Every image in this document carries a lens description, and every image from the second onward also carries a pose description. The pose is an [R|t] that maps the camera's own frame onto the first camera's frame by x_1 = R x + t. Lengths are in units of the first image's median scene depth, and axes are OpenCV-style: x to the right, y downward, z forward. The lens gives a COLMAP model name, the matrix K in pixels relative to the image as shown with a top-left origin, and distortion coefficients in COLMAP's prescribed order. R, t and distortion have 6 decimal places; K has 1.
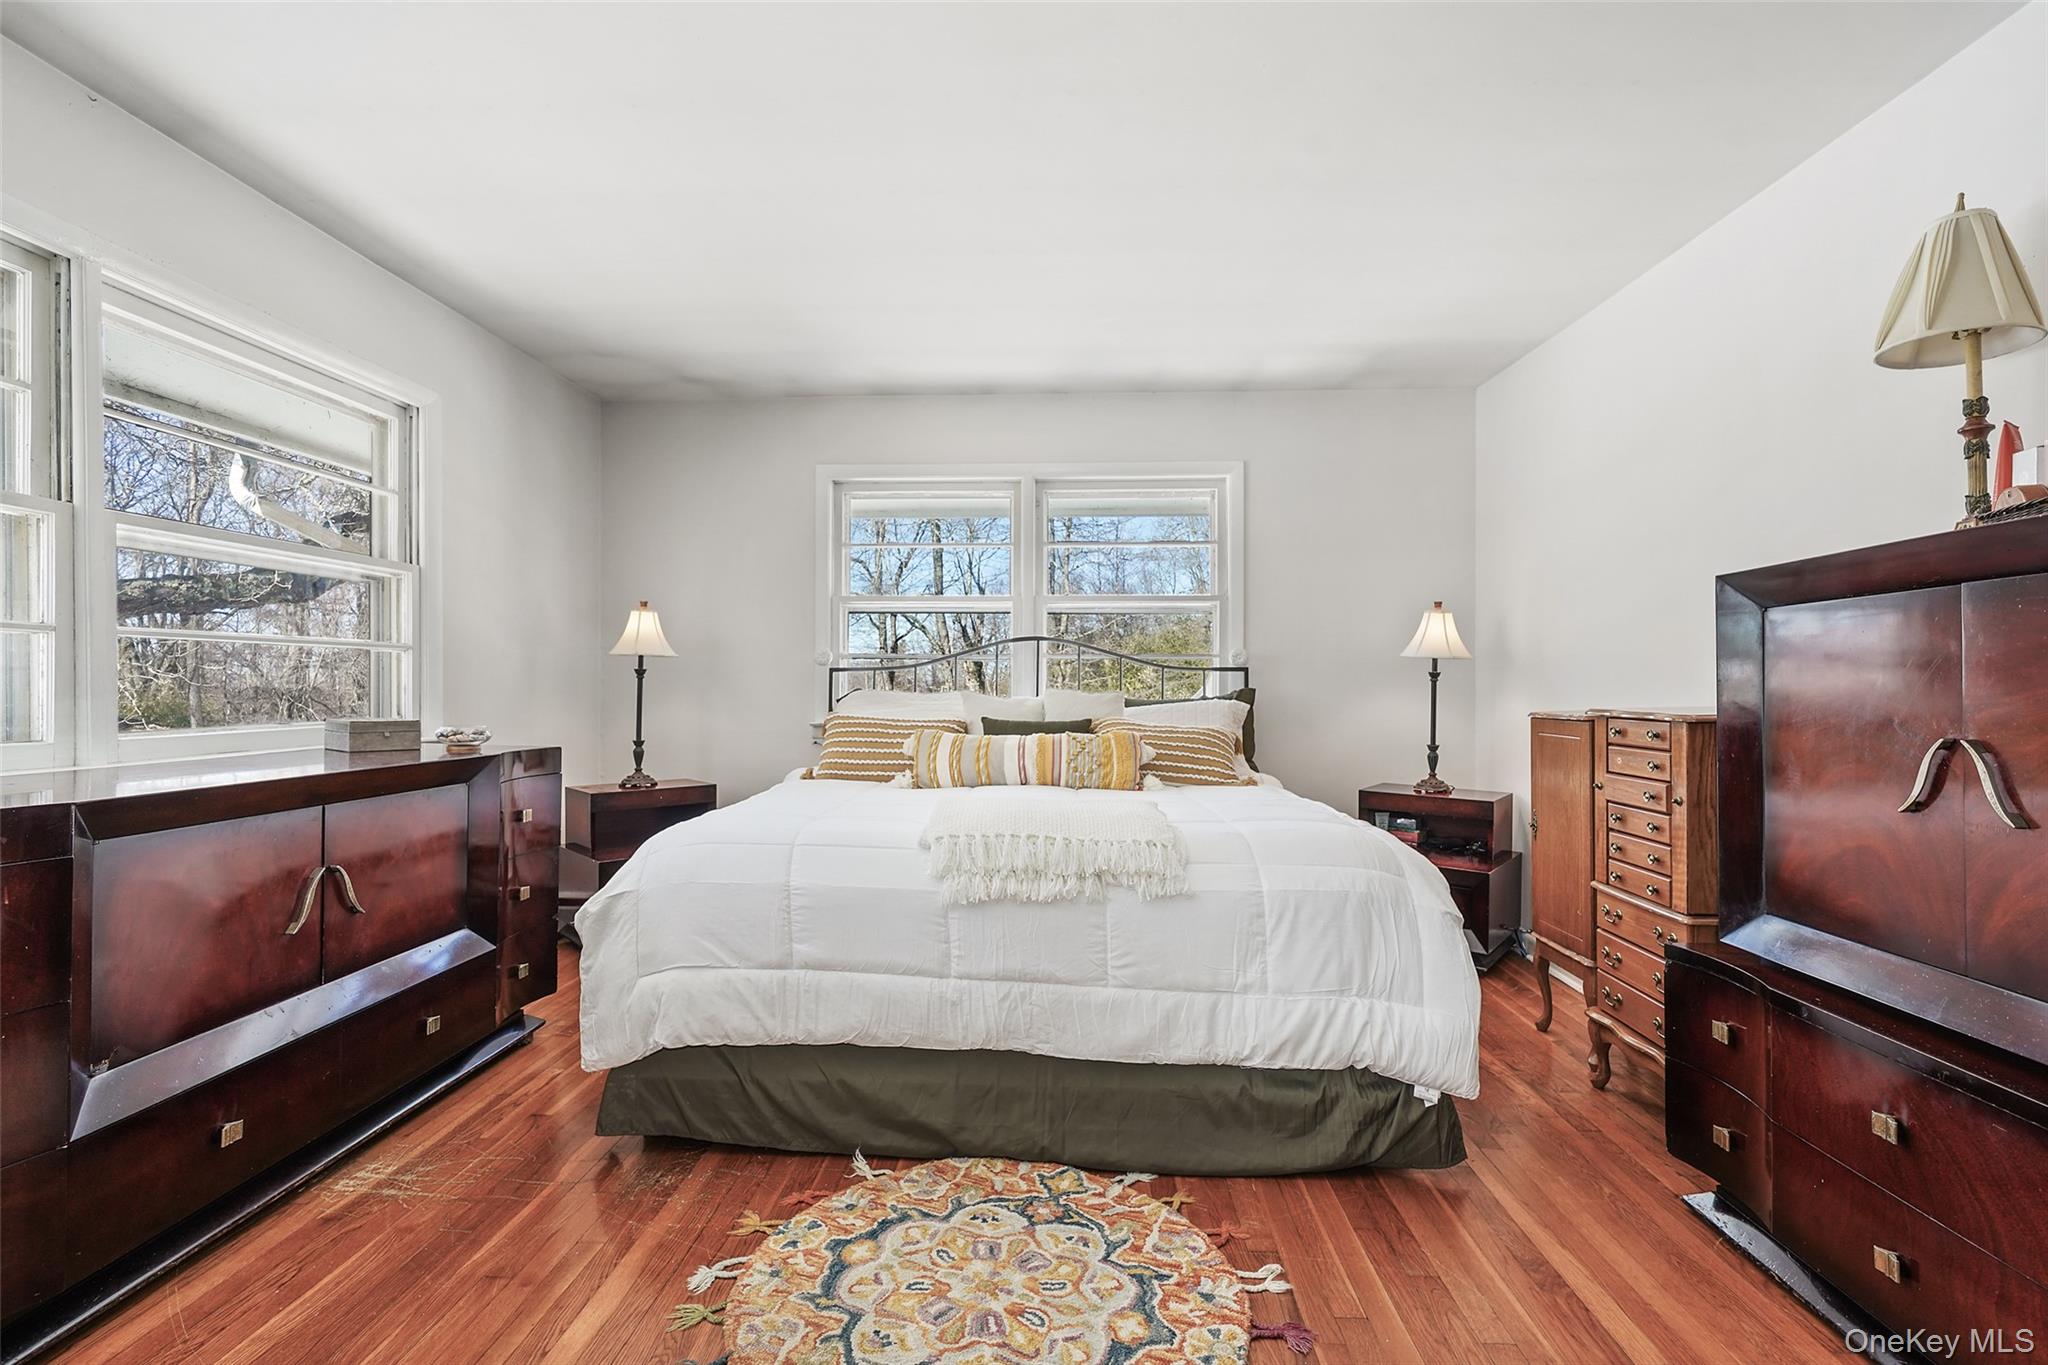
lens RADIAL K [[941.9, 0, 1026.7], [0, 941.9, 686.4], [0, 0, 1]] dist [-0.011483, 0.003181]
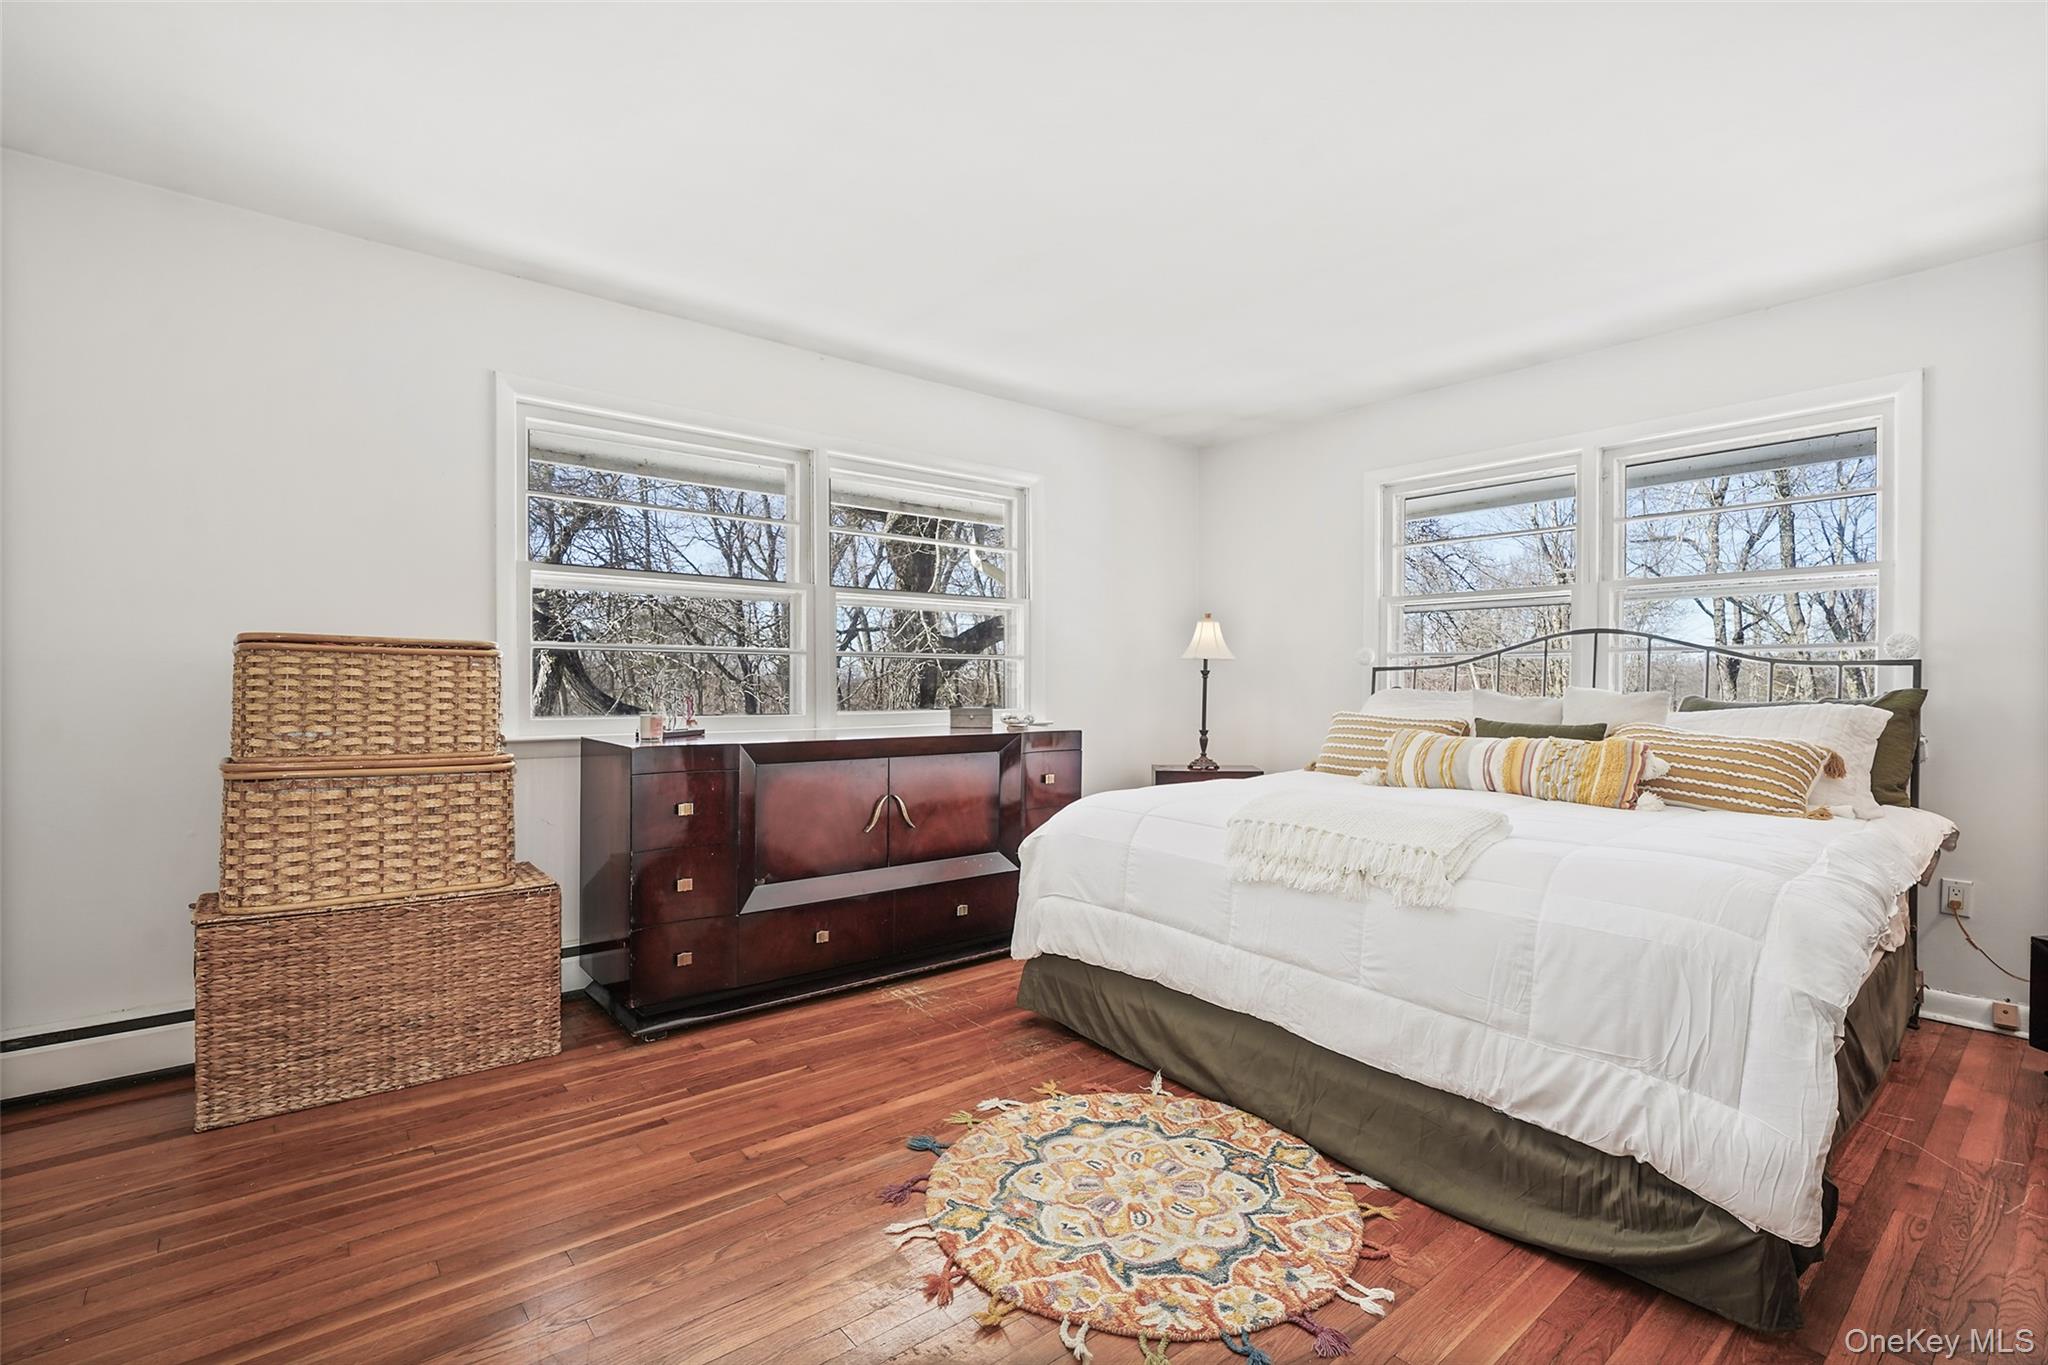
lens RADIAL K [[941.9, 0, 1064.0], [0, 941.9, 689.3], [0, 0, 1]] dist [-0.011483, 0.003181]
pose [[0.686035, 0.004478, -0.727554, 0.601907], [-0.001164, 0.999987, 0.005058, -0.000811], [0.727567, -0.002623, 0.686031, 0.087364]]
